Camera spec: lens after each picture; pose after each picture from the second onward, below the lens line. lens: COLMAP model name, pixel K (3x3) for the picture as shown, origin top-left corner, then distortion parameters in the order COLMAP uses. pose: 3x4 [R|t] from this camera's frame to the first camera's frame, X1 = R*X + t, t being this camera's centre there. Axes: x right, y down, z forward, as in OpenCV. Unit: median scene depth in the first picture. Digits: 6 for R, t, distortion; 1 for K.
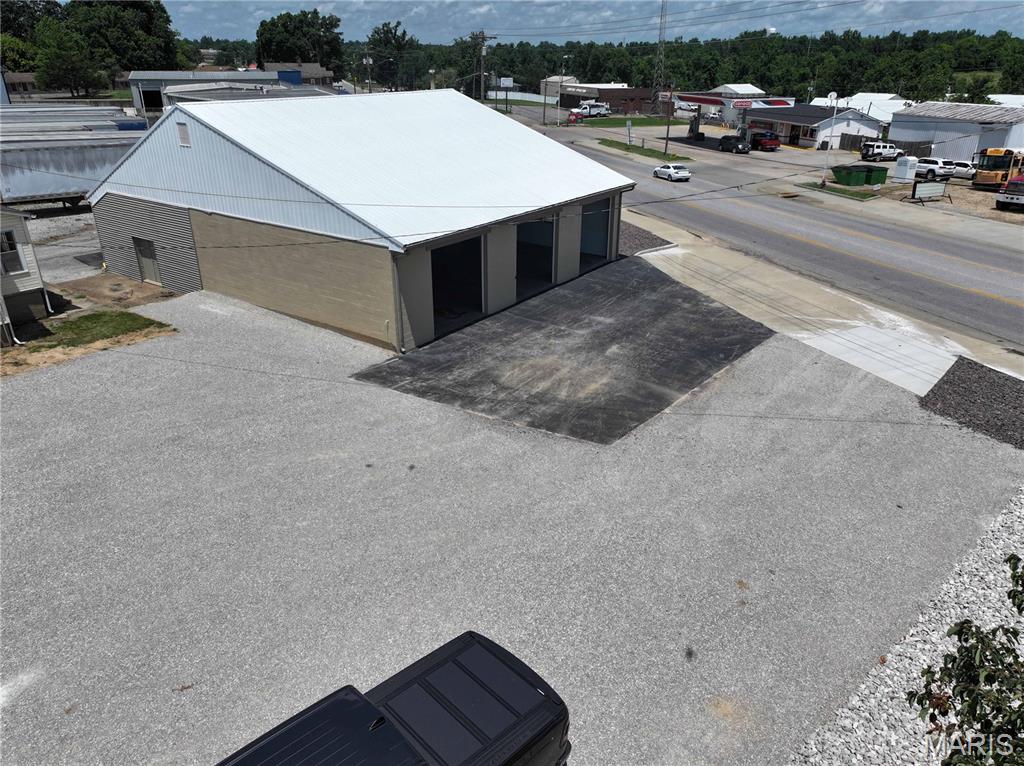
lens RADIAL K [[717.5, 0, 515.5], [0, 717.5, 383.9], [0, 0, 1]] dist [-0.003510, 0.021409]
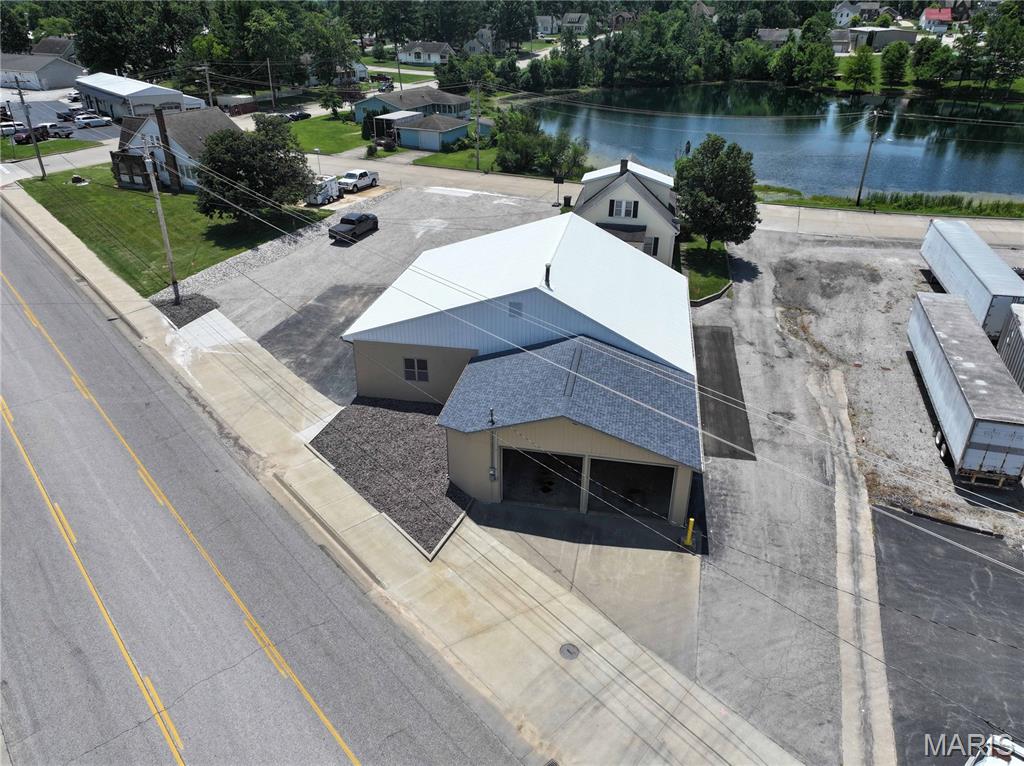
lens RADIAL K [[717.5, 0, 515.5], [0, 717.5, 383.9], [0, 0, 1]] dist [-0.003510, 0.021409]
pose [[-0.908395, 0.182750, -0.376059, 0.446176], [-0.186588, 0.627708, 0.755757, -1.445296], [0.374169, 0.756694, -0.536108, 2.199791]]
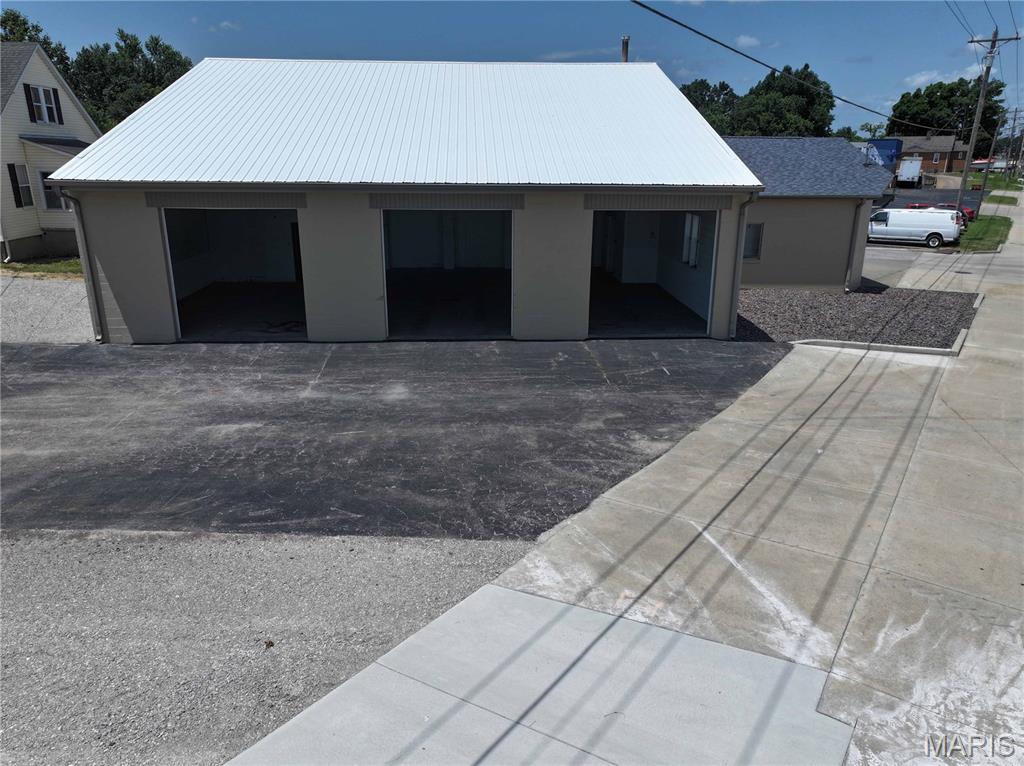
lens RADIAL K [[719.2, 0, 516.2], [0, 719.2, 383.2], [0, 0, 1]] dist [-0.002101, 0.018401]
pose [[0.624309, 0.237058, -0.744340, 0.555235], [-0.327102, 0.944618, 0.026488, -0.137670], [0.709396, 0.226938, 0.667275, 0.713504]]
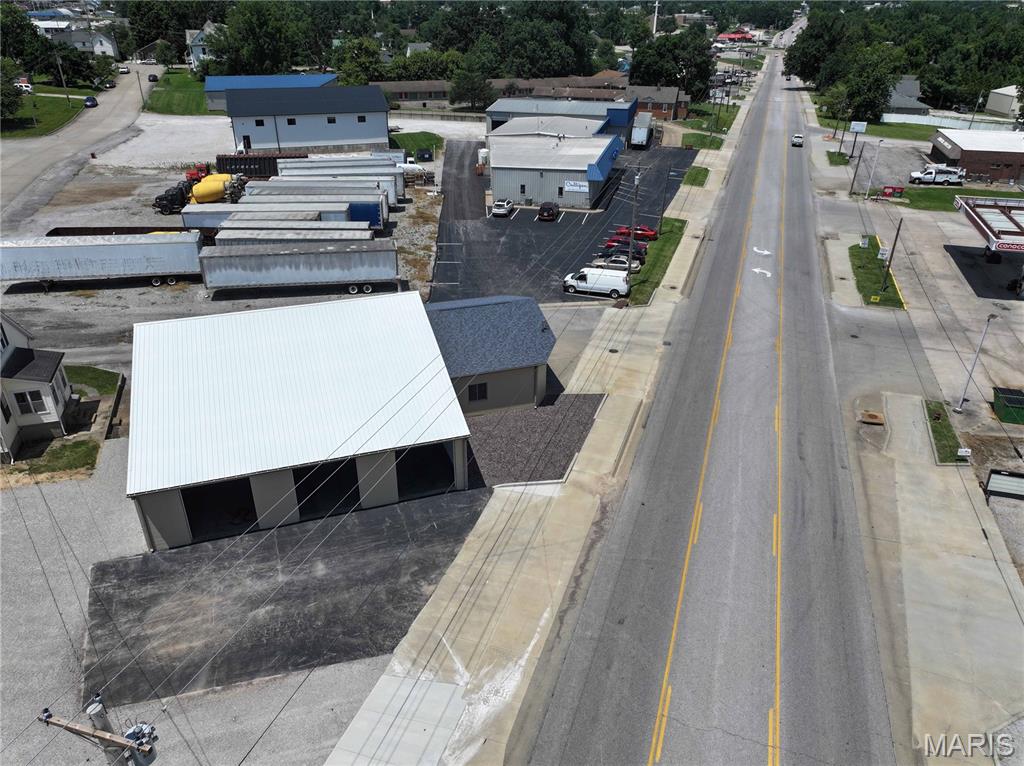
lens RADIAL K [[717.5, 0, 515.5], [0, 717.5, 383.9], [0, 0, 1]] dist [-0.003510, 0.021409]
pose [[0.814453, 0.272448, -0.512287, 0.913863], [-0.242667, 0.961922, 0.125775, -0.614650], [0.527047, 0.021877, 0.849555, 0.147163]]
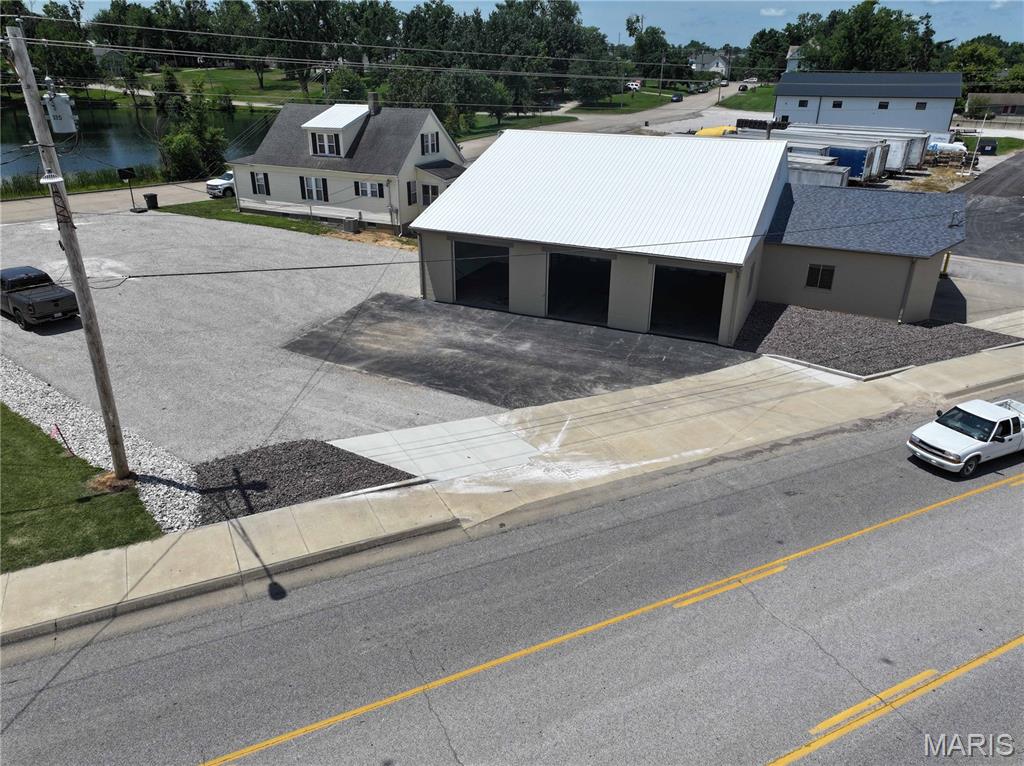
lens RADIAL K [[717.5, 0, 515.5], [0, 717.5, 383.9], [0, 0, 1]] dist [-0.003510, 0.021409]
pose [[0.177054, 0.398377, -0.899971, 1.145766], [-0.412781, 0.860164, 0.299549, -0.368332], [0.893456, 0.318455, 0.316738, 0.649571]]
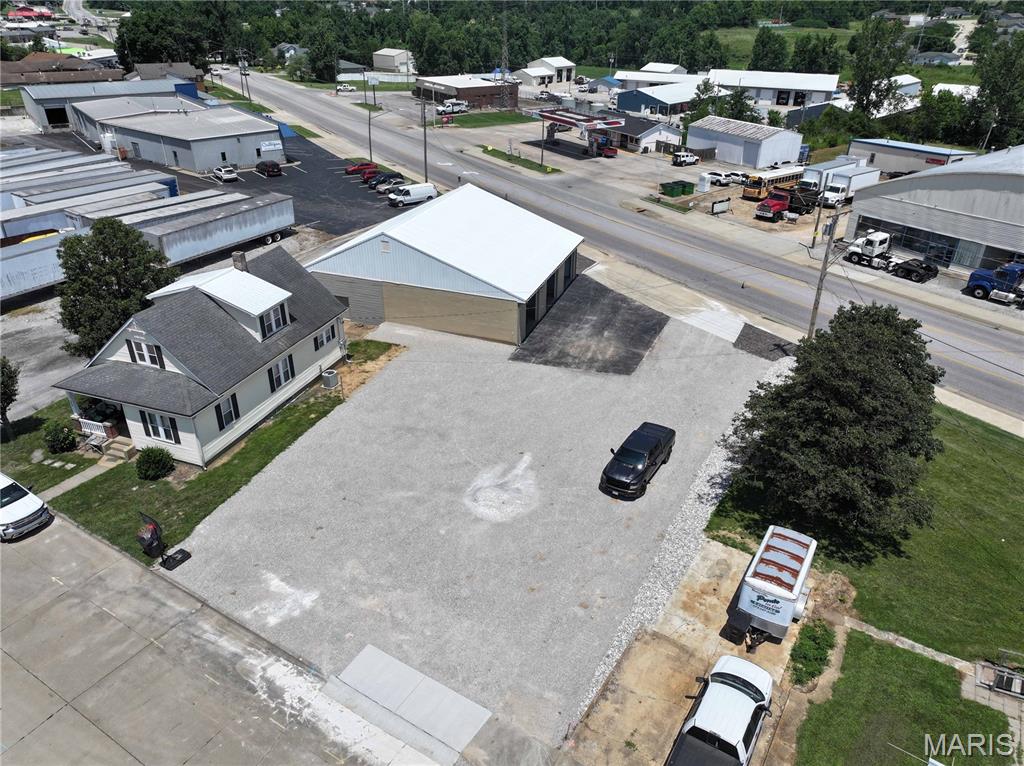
lens RADIAL K [[719.2, 0, 516.2], [0, 719.2, 383.2], [0, 0, 1]] dist [-0.002101, 0.018401]
pose [[0.964320, -0.122057, 0.234924, -0.600459], [0.103368, 0.990532, 0.090336, -0.112633], [-0.243726, -0.062829, 0.967807, -0.975523]]
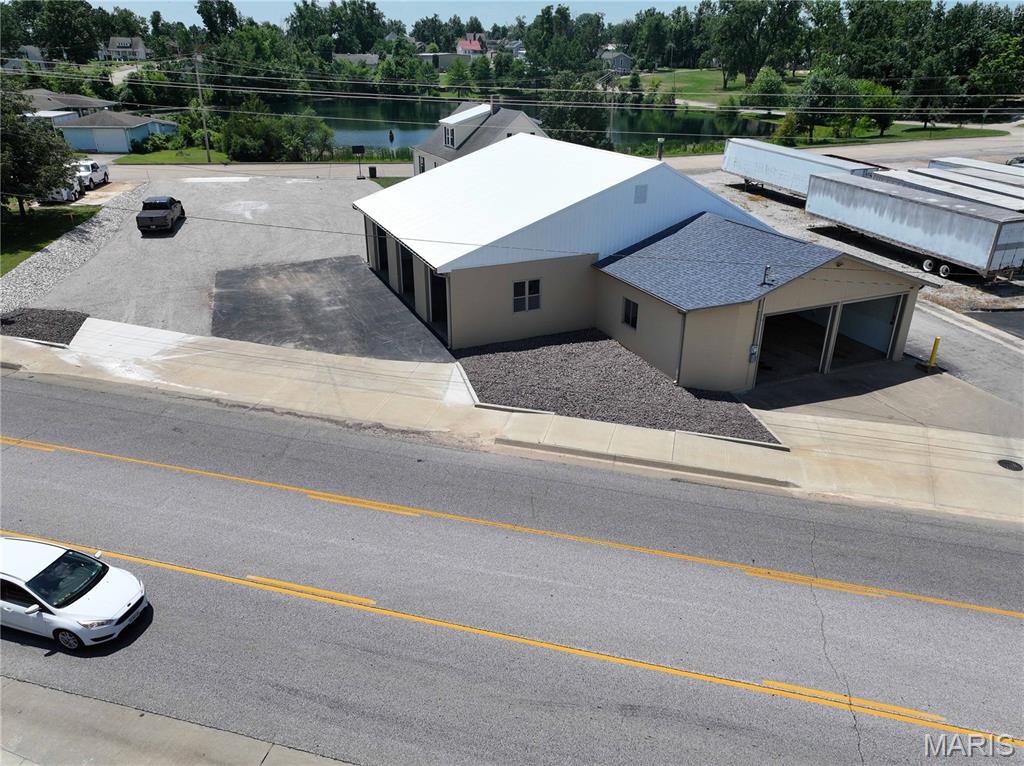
lens RADIAL K [[717.5, 0, 515.5], [0, 717.5, 383.9], [0, 0, 1]] dist [-0.003510, 0.021409]
pose [[-0.511152, 0.347098, -0.786286, 1.049885], [-0.365355, 0.740313, 0.564315, -0.865762], [0.777971, 0.575725, -0.251599, 1.680369]]
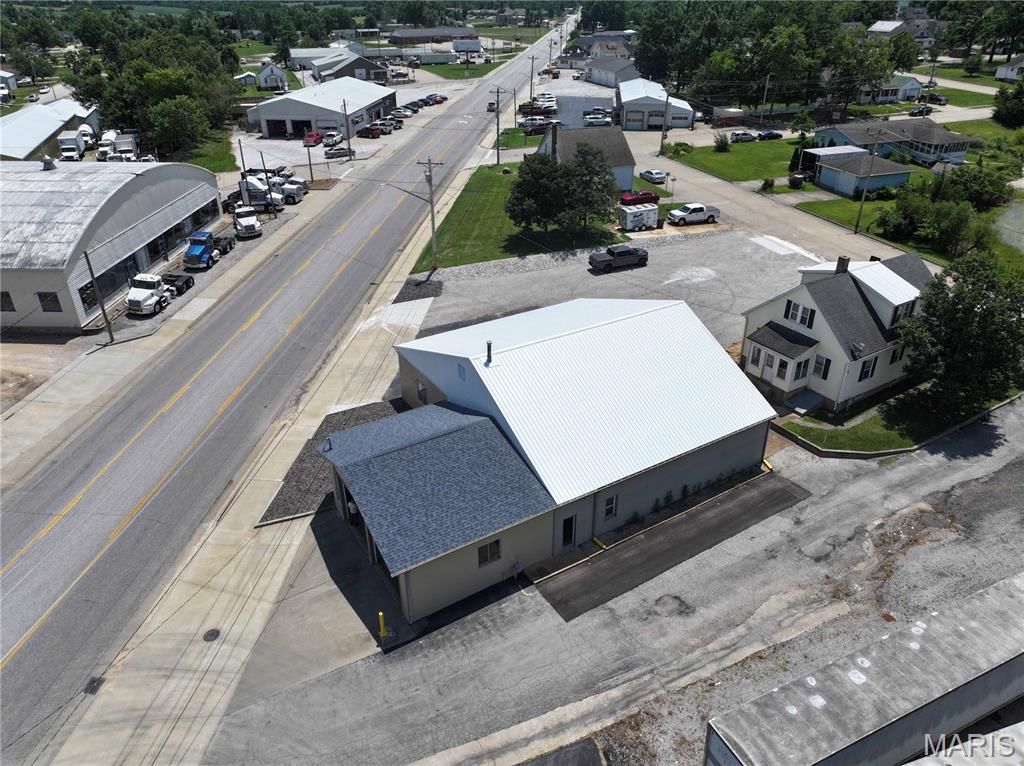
lens RADIAL K [[714.5, 0, 516.0], [0, 714.5, 384.2], [0, 0, 1]] dist [0.004477, 0.001964]
pose [[-0.921189, -0.191047, 0.338986, -0.688846], [0.158531, 0.611324, 0.775339, -1.597113], [-0.355356, 0.767974, -0.532858, 2.115996]]
